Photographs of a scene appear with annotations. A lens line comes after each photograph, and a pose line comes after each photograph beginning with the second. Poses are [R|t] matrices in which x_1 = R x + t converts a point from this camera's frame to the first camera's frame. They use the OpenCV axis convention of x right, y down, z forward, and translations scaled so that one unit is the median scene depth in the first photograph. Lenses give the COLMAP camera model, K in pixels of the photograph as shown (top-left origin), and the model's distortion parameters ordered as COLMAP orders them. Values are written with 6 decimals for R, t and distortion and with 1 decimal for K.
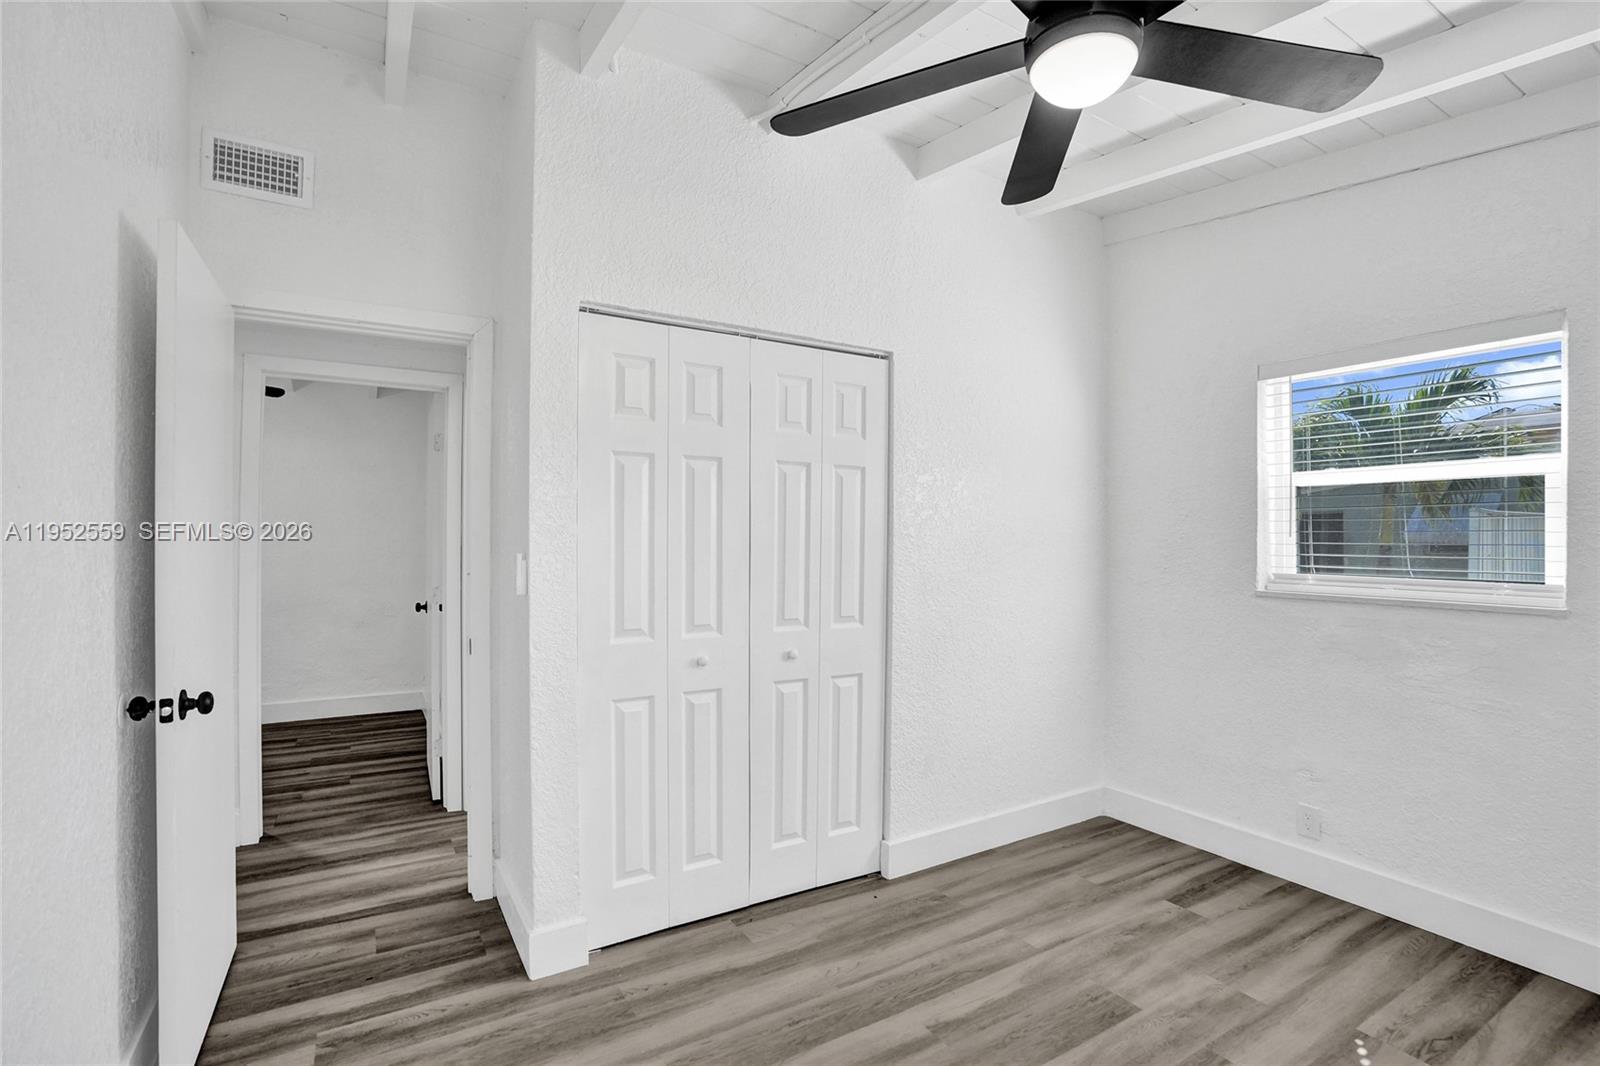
lens RADIAL K [[746.6, 0, 799.3], [0, 746.6, 545.0], [0, 0, 1]] dist [-0.063895, 0.025941]
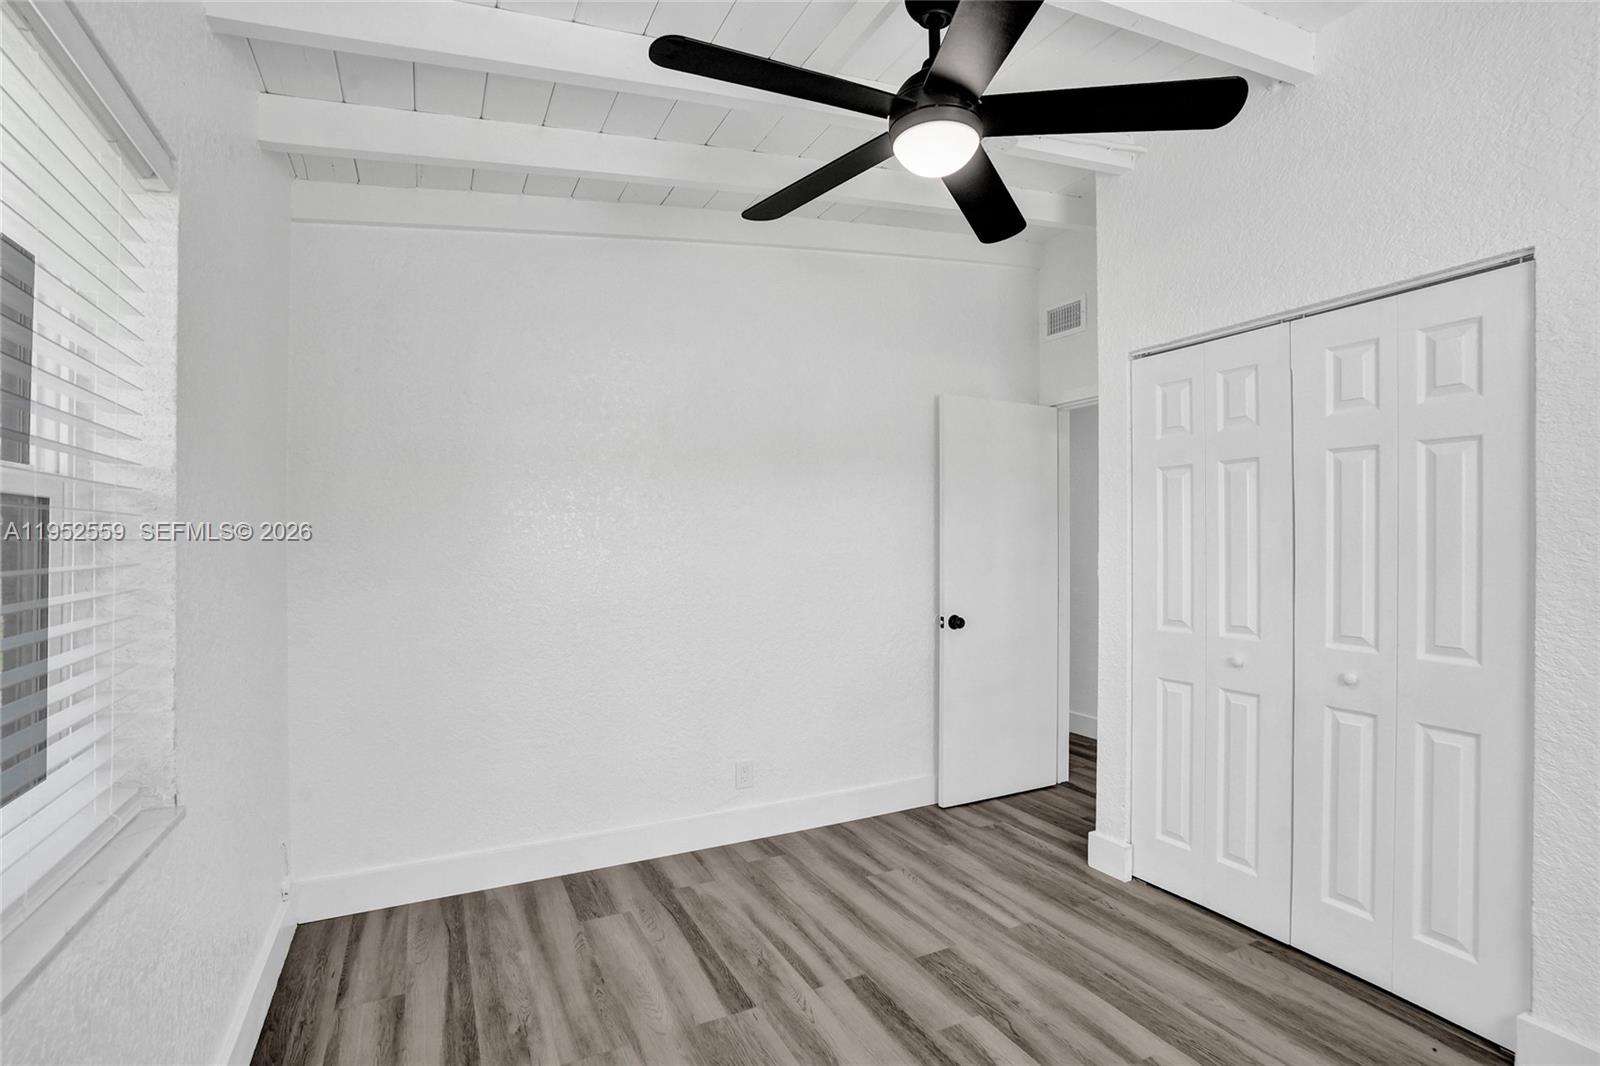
lens RADIAL K [[746.6, 0, 794.6], [0, 746.6, 527.0], [0, 0, 1]] dist [-0.063895, 0.025941]
pose [[-0.074472, -0.019862, -0.997025, 0.886975], [-0.000460, 0.999802, -0.019883, -0.006731], [0.997223, -0.001023, -0.074466, 0.466735]]
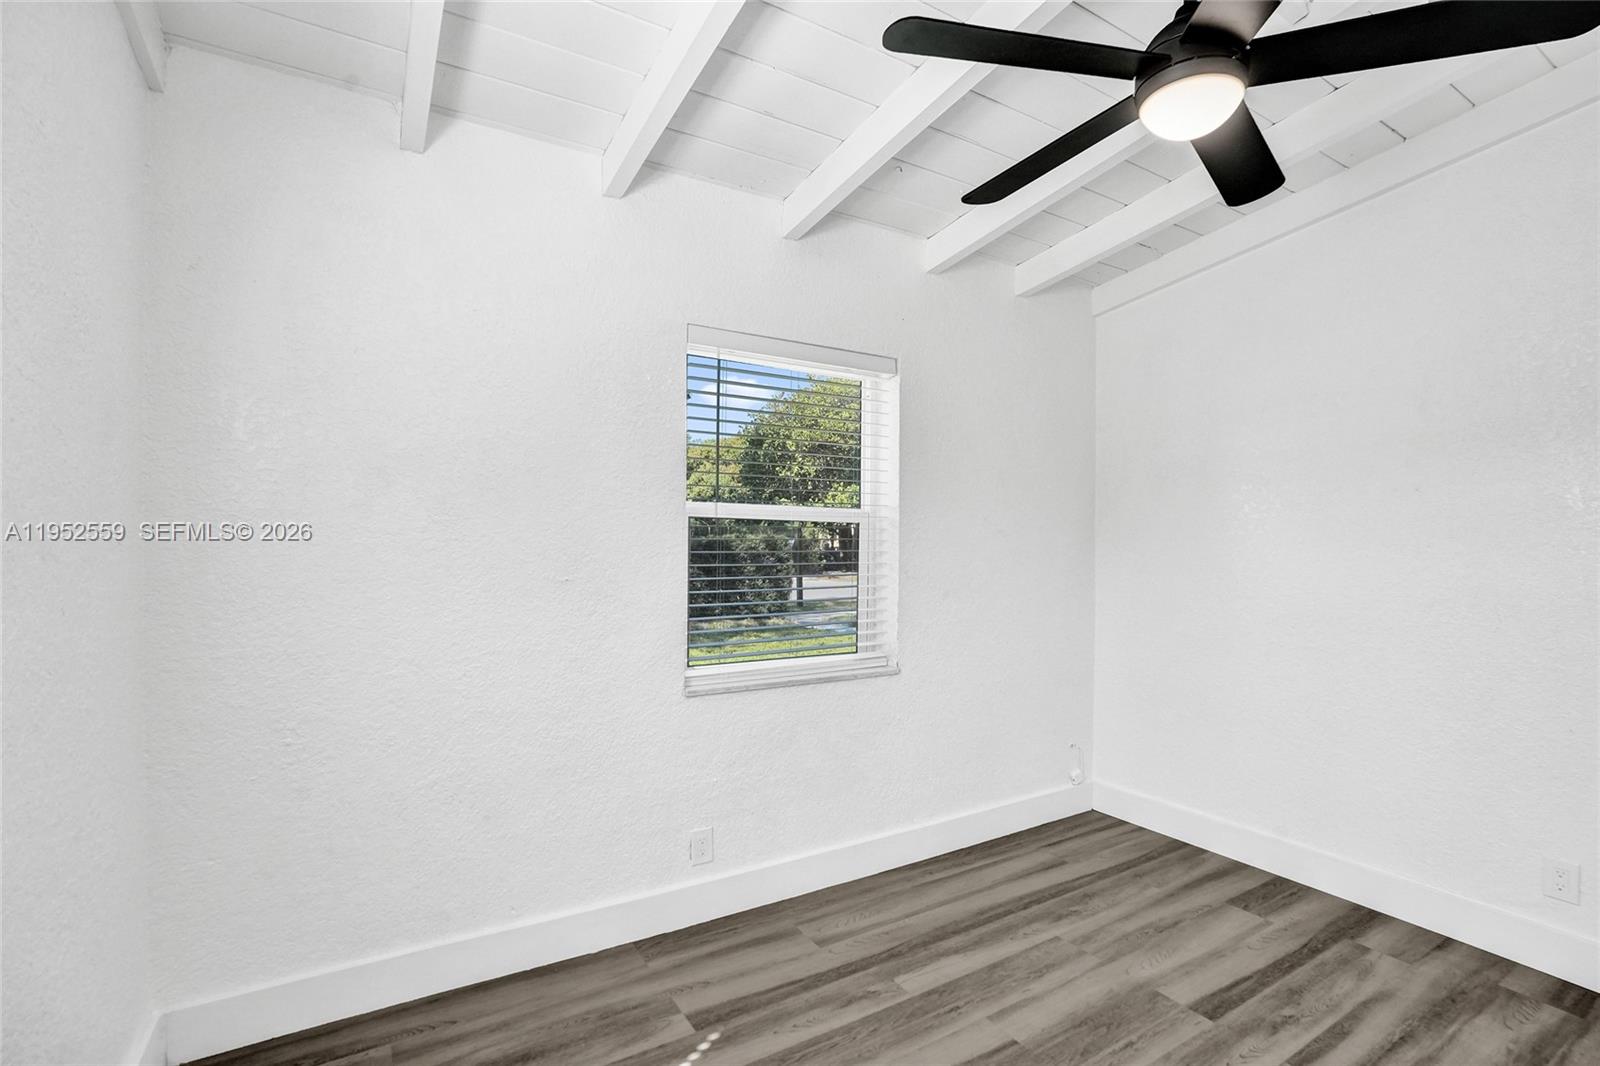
lens RADIAL K [[746.6, 0, 801.5], [0, 746.6, 534.6], [0, 0, 1]] dist [-0.063895, 0.025941]
pose [[-0.999992, -0.003740, 0.001340, 0.518525], [-0.003748, 0.999976, -0.005807, -0.010434], [-0.001318, -0.005812, -0.999982, 1.145037]]
